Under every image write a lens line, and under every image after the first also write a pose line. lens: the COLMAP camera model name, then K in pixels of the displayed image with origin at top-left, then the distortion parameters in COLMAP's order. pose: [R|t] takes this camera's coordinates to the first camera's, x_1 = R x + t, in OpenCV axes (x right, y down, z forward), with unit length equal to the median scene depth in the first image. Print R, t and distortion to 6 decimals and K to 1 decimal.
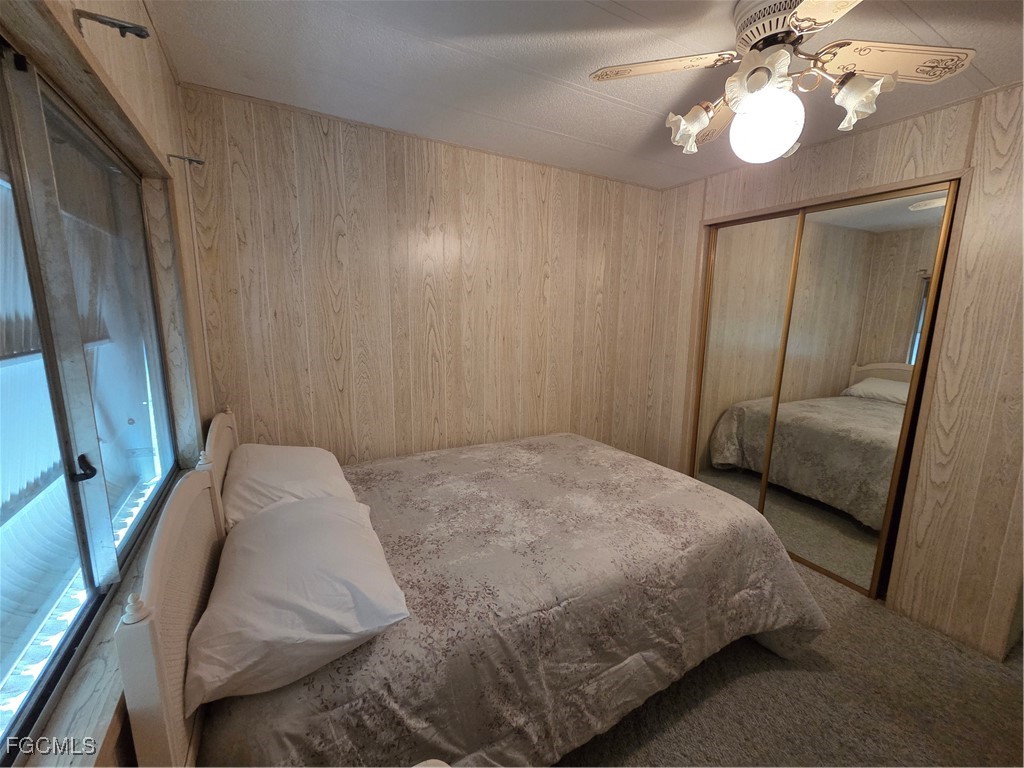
lens RADIAL K [[416.2, 0, 509.0], [0, 416.2, 383.0], [0, 0, 1]] dist [0.000068, 0.000666]
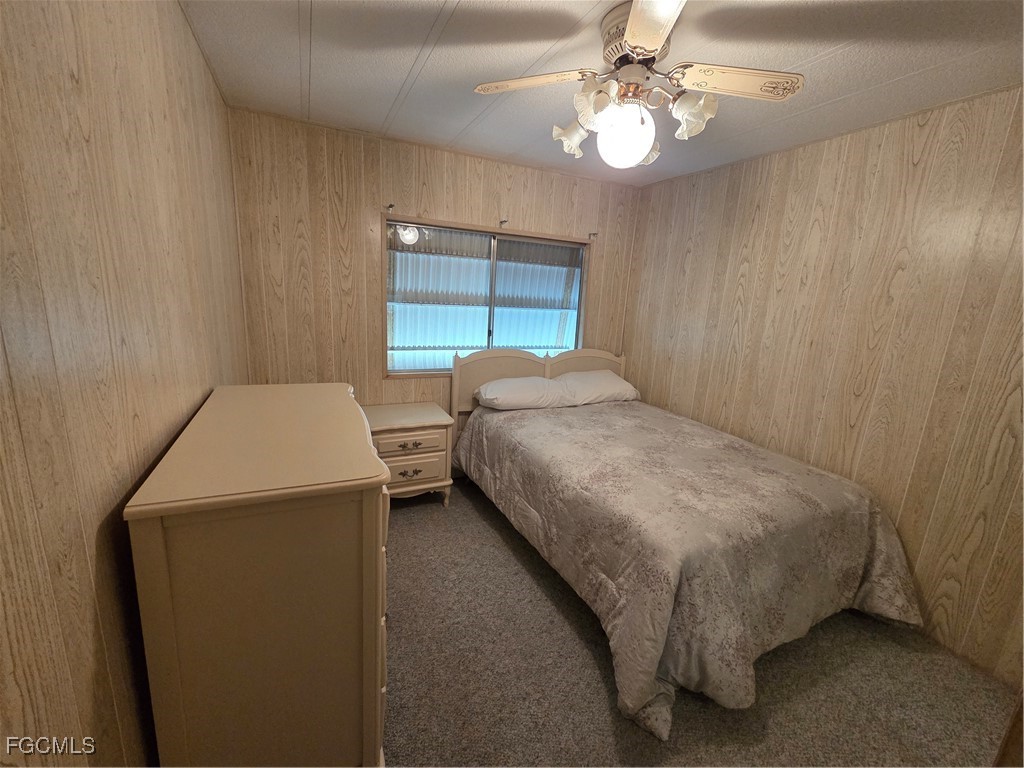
lens RADIAL K [[416.2, 0, 514.4], [0, 416.2, 384.5], [0, 0, 1]] dist [0.000068, 0.000666]
pose [[-0.054343, 0.202512, -0.977771, 1.071937], [-0.225232, 0.951495, 0.209588, -0.079010], [0.972788, 0.231615, -0.006095, 0.493673]]
